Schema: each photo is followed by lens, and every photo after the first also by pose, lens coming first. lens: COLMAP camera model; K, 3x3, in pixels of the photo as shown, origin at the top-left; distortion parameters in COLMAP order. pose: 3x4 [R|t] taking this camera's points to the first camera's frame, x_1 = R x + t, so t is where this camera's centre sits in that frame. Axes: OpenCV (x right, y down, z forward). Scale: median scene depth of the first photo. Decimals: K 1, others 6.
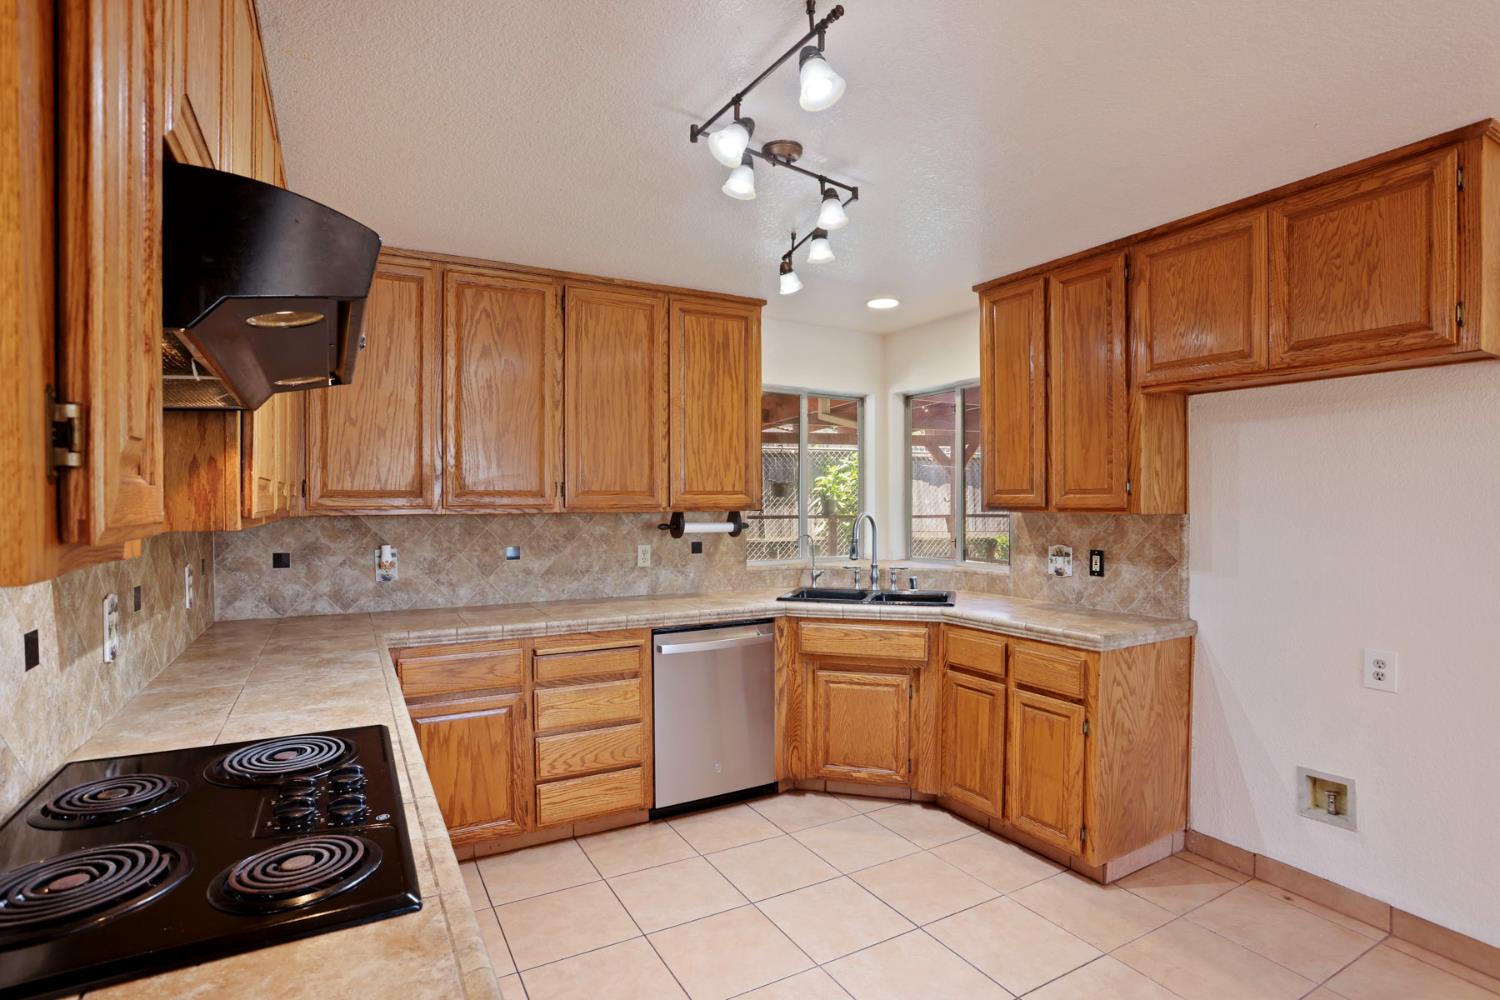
lens RADIAL K [[734.8, 0, 743.8], [0, 734.8, 508.7], [0, 0, 1]] dist [-0.078495, 0.039137]
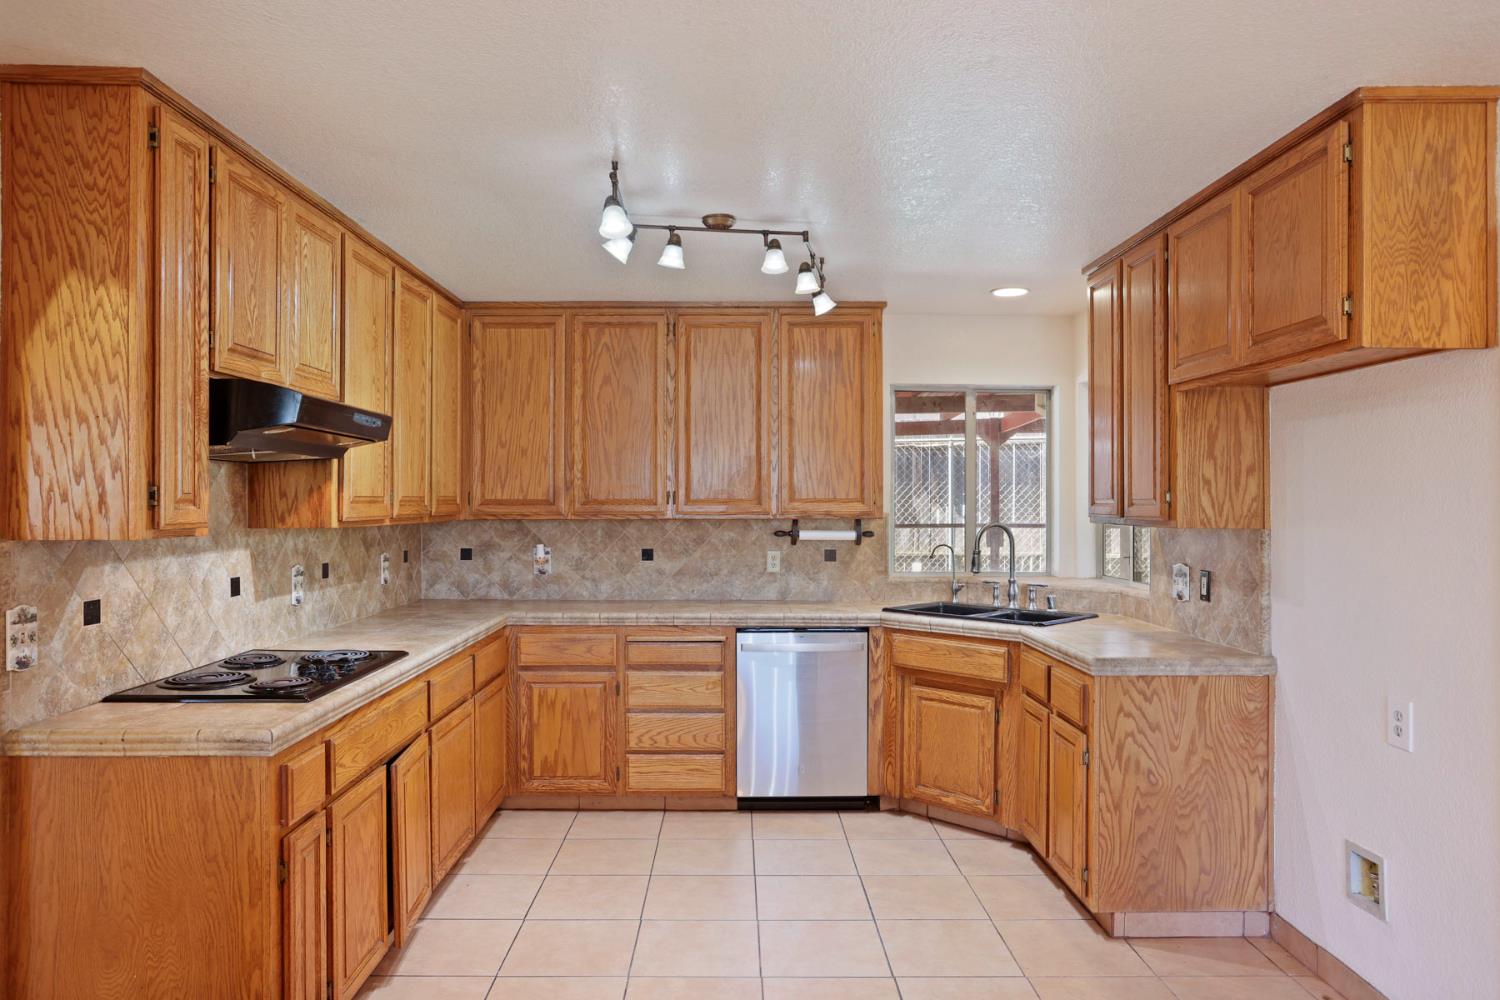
lens RADIAL K [[973.7, 0, 741.7], [0, 973.7, 498.1], [0, 0, 1]] dist [-0.057169, 0.062112]
pose [[0.877250, 0.001114, -0.480033, 0.595797], [-0.007573, 0.999905, -0.011519, -0.010659], [0.479974, 0.013741, 0.877175, -0.267652]]
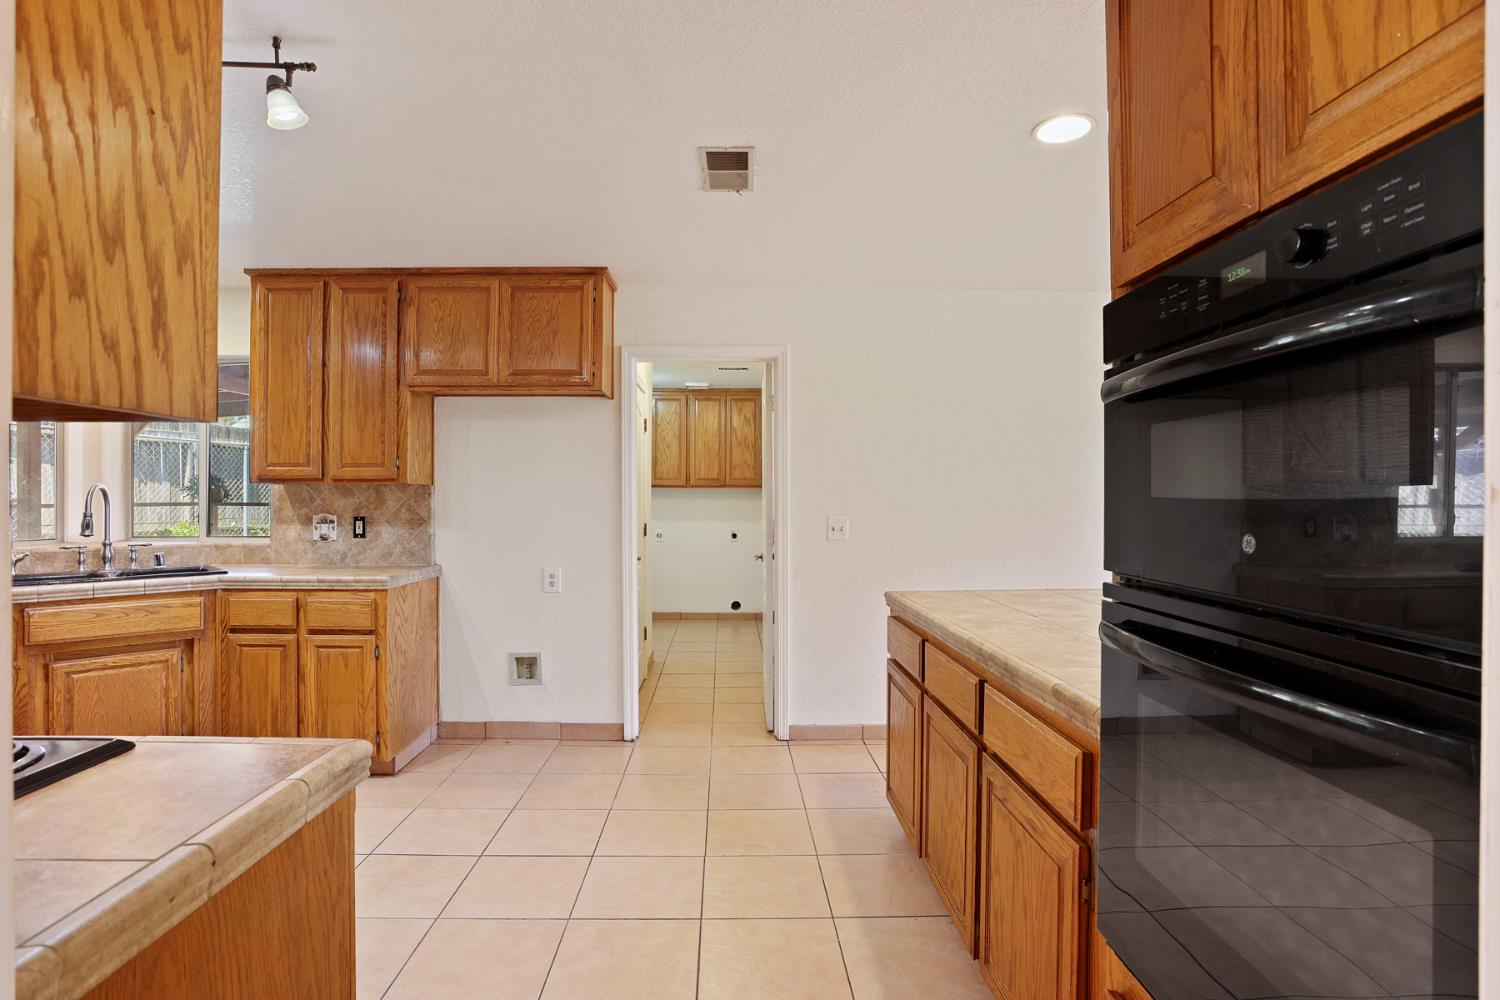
lens RADIAL K [[734.3, 0, 729.3], [0, 734.3, 501.3], [0, 0, 1]] dist [-0.071339, 0.039473]
pose [[0.481364, 0.000642, 0.876521, -0.288321], [0.007729, 0.999958, -0.004977, 0.046147], [-0.876487, 0.009170, 0.481338, -0.125686]]
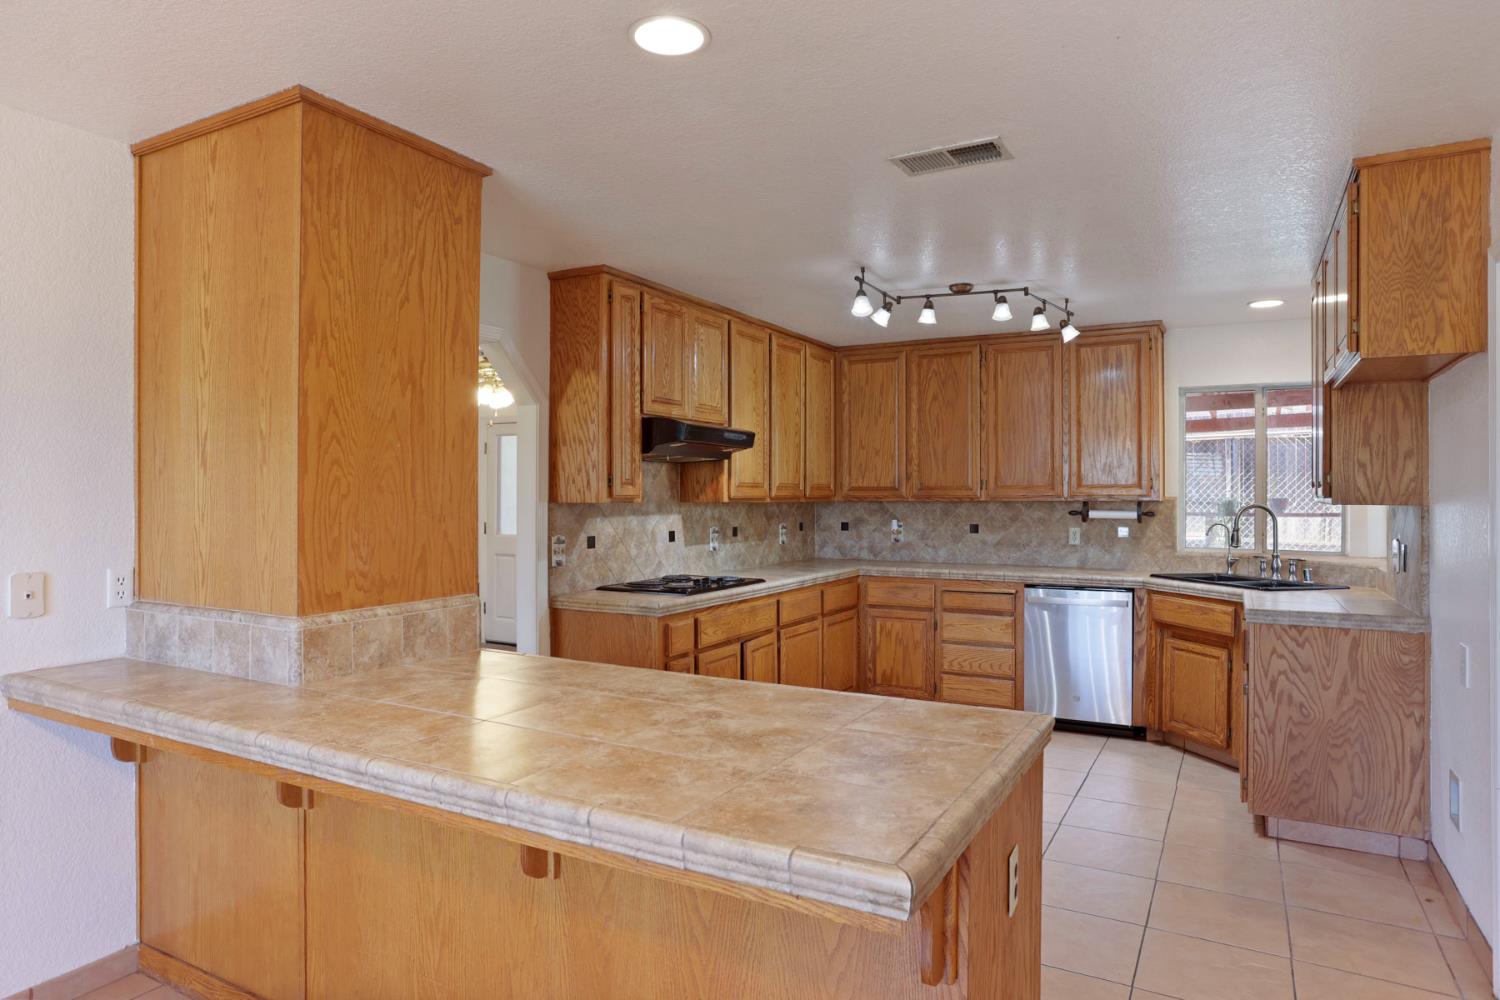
lens RADIAL K [[904.6, 0, 750.0], [0, 904.6, 500.0], [0, 0, 1]] dist [-0.055947, 0.052176]
pose [[0.532096, 0.006121, -0.846662, 1.099661], [-0.010675, 0.999943, 0.000520, 0.008558], [0.846617, 0.008762, 0.532131, -0.378147]]
